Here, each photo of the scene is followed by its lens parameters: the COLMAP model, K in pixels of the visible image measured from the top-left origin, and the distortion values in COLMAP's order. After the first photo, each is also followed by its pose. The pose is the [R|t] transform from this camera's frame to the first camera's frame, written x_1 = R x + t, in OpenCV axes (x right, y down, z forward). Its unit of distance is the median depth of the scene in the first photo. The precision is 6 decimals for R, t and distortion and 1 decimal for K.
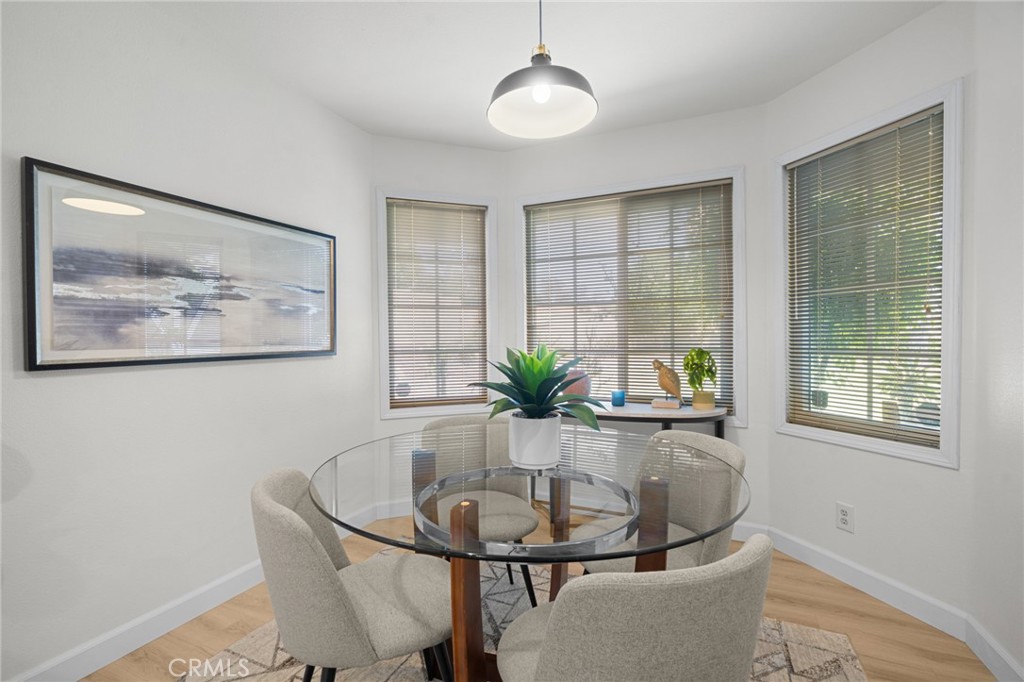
lens RADIAL K [[463.0, 0, 504.9], [0, 463.0, 345.6], [0, 0, 1]] dist [-0.010689, 0.003134]
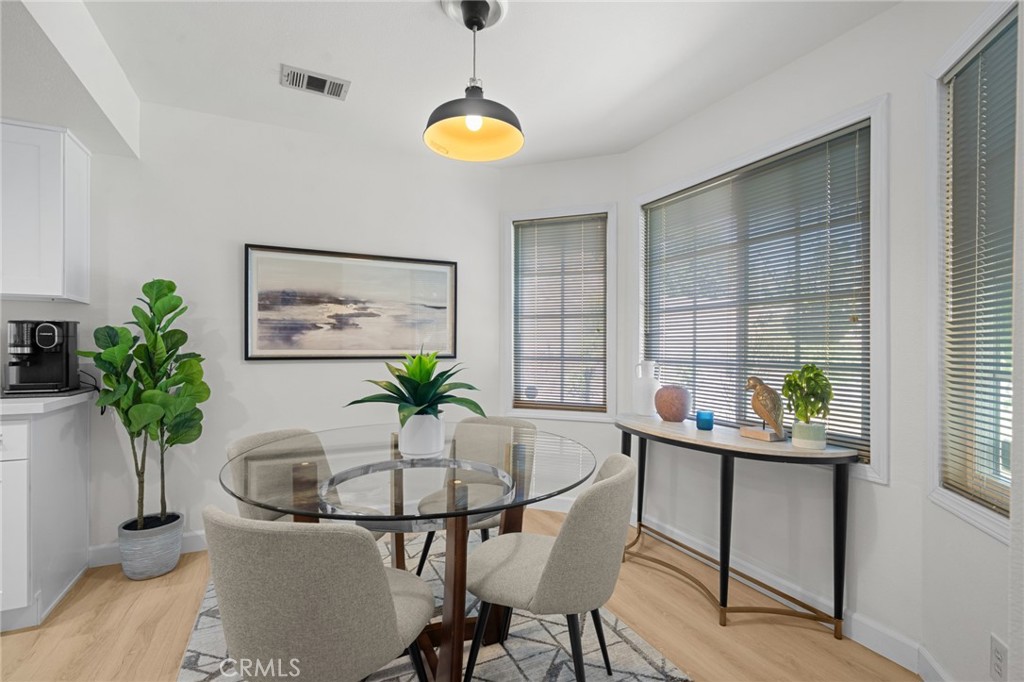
lens RADIAL K [[463.0, 0, 505.7], [0, 463.0, 346.7], [0, 0, 1]] dist [-0.010689, 0.003134]
pose [[0.771616, 0.012427, -0.635968, 0.530976], [-0.022153, 0.999728, -0.007343, -0.004665], [0.635703, 0.019754, 0.771681, 0.136332]]
